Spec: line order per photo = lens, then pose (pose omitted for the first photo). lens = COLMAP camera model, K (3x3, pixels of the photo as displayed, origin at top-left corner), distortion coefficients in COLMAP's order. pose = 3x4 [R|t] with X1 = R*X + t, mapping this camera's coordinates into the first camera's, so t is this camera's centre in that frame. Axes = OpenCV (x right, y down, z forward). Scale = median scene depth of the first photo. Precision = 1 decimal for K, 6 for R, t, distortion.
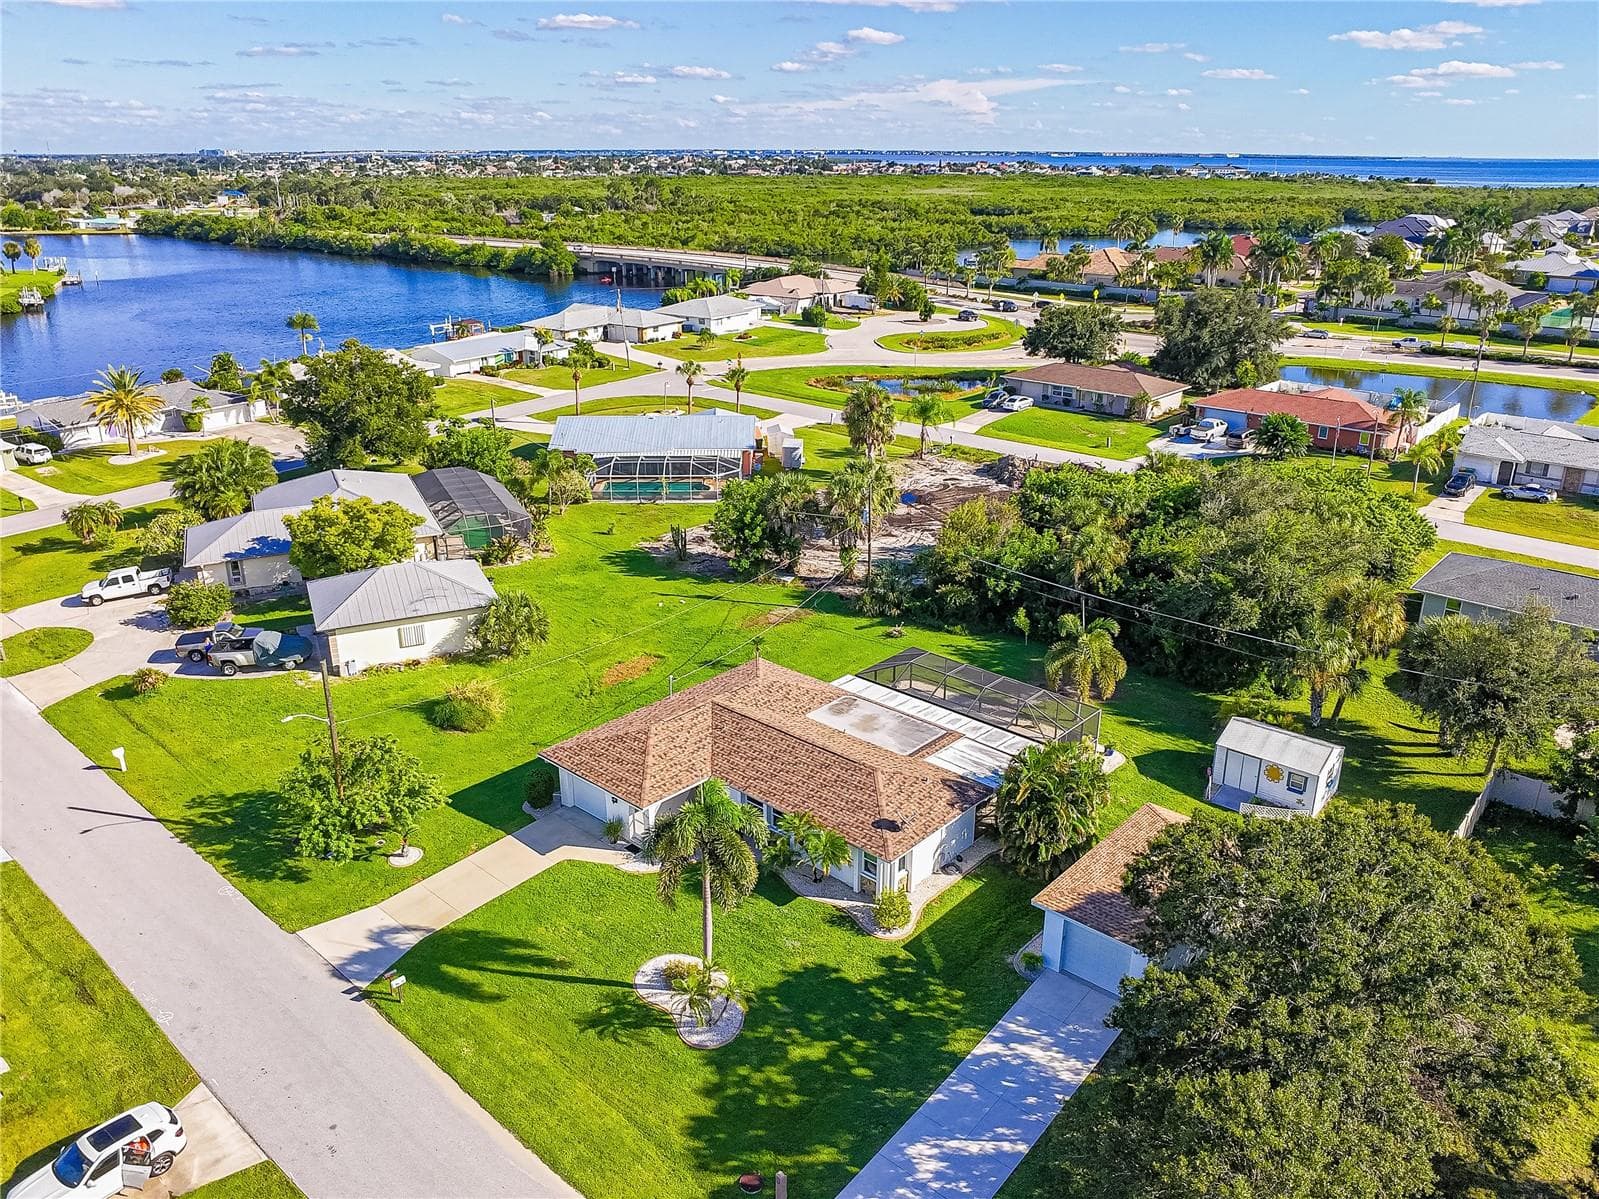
lens RADIAL K [[1189.0, 0, 802.7], [0, 1189.0, 592.0], [0, 0, 1]] dist [-0.033680, 0.000770]
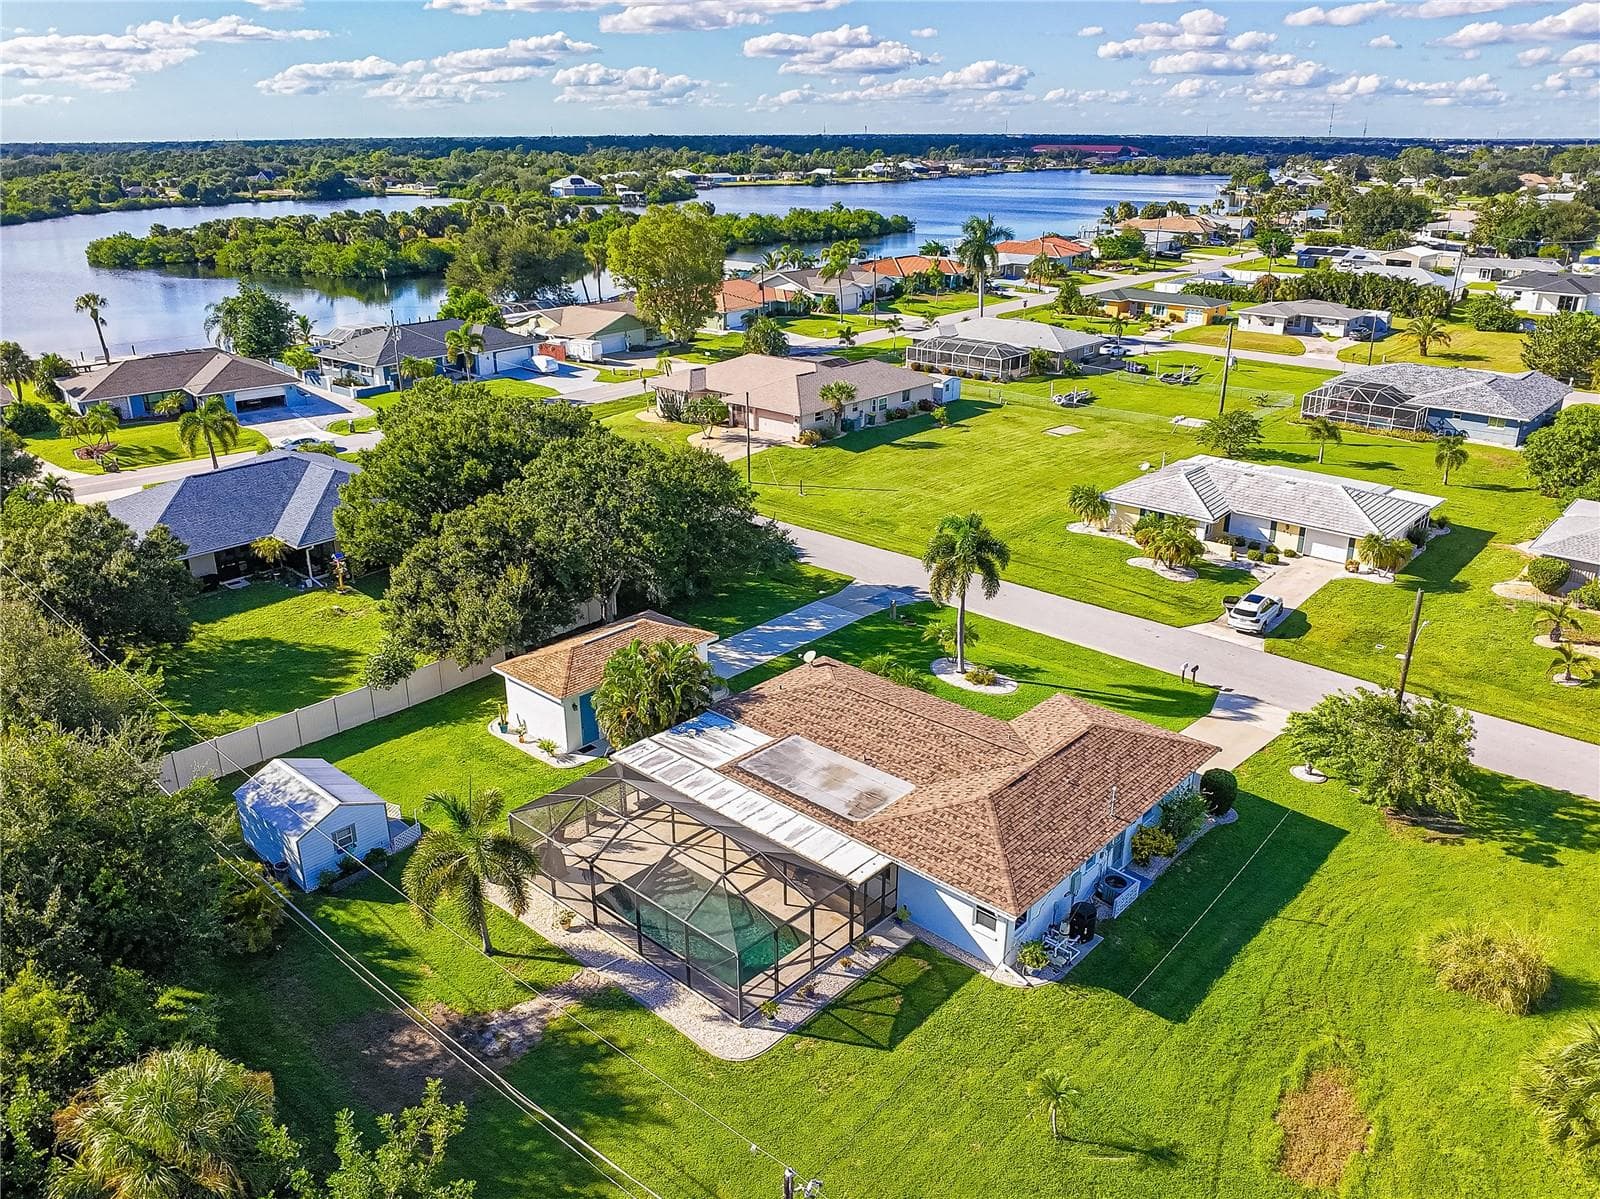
lens RADIAL K [[1189.8, 0, 795.5], [0, 1189.8, 588.7], [0, 0, 1]] dist [-0.033680, 0.000770]
pose [[-0.999887, -0.006074, 0.013738, 0.048044], [0.004573, 0.748108, 0.663561, -0.341068], [-0.014307, 0.663549, -0.747996, 1.028349]]
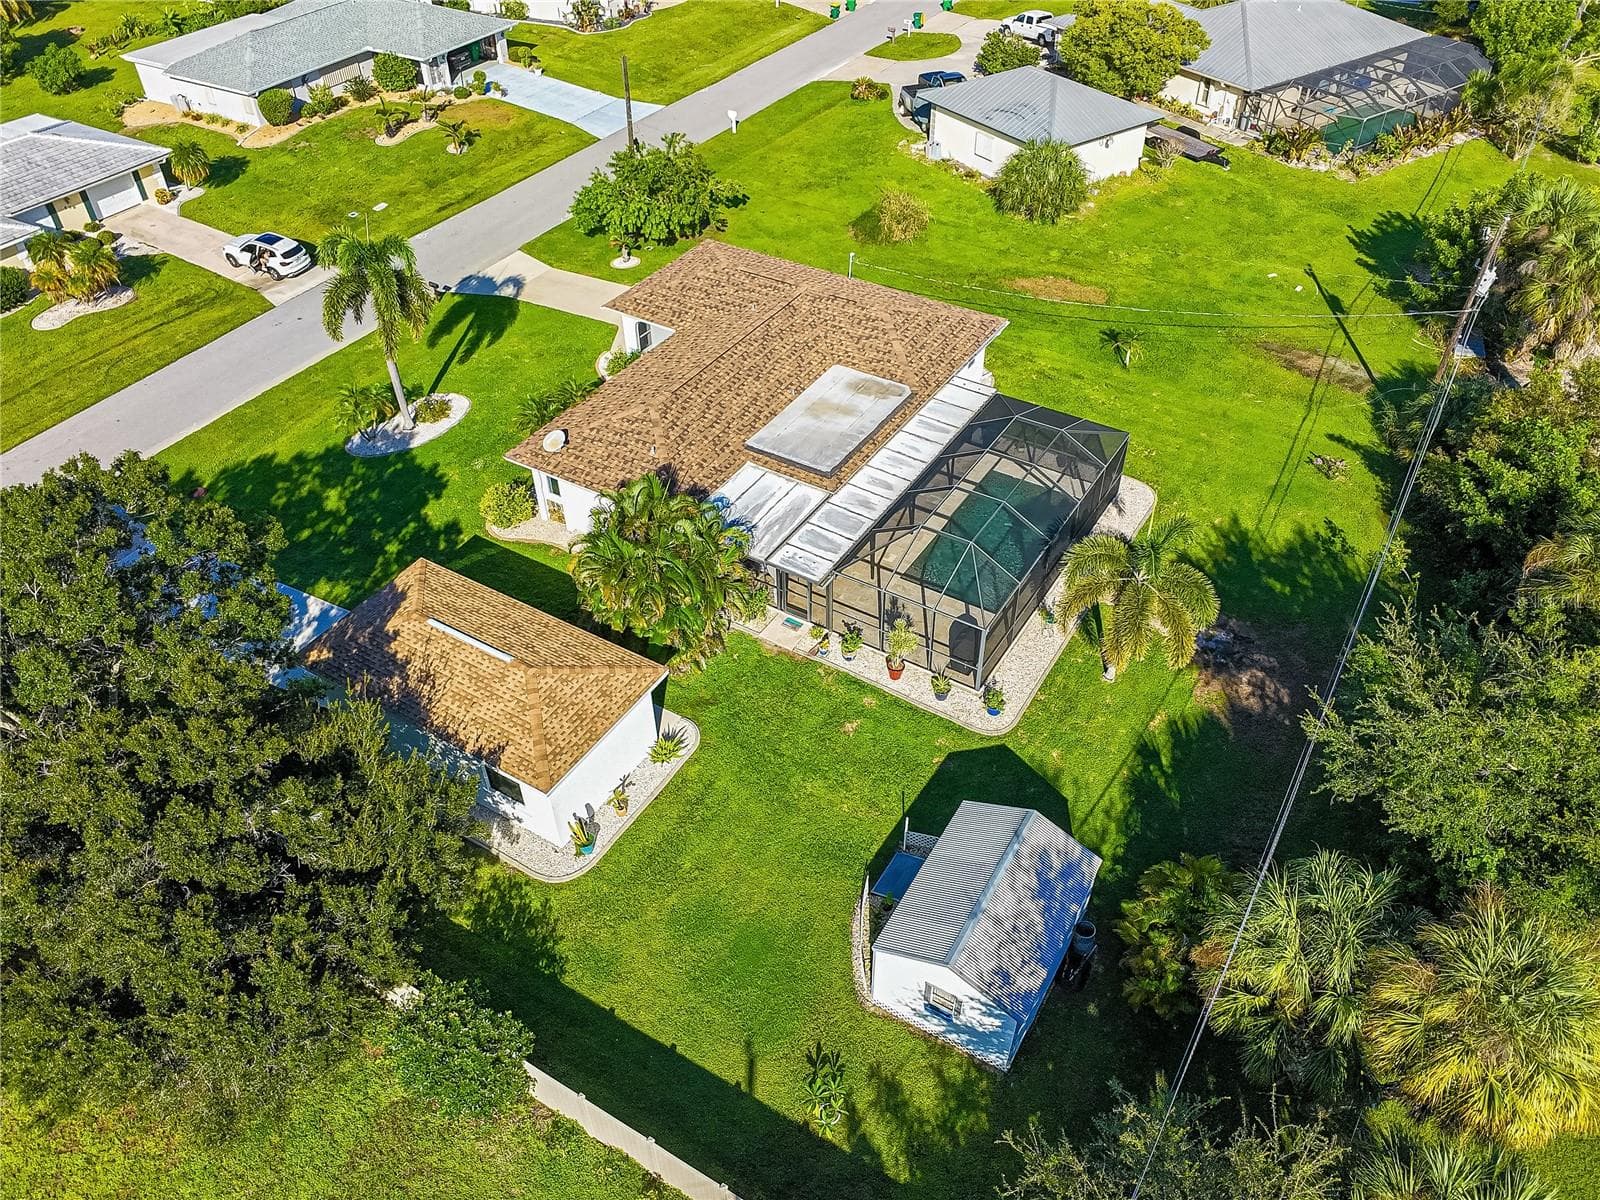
lens RADIAL K [[1189.8, 0, 802.1], [0, 1189.8, 602.7], [0, 0, 1]] dist [-0.033680, 0.000770]
pose [[0.173393, 0.648007, -0.741635, 0.462976], [-0.333669, 0.747158, 0.574822, -0.148978], [0.926607, 0.147790, 0.345771, 0.511240]]
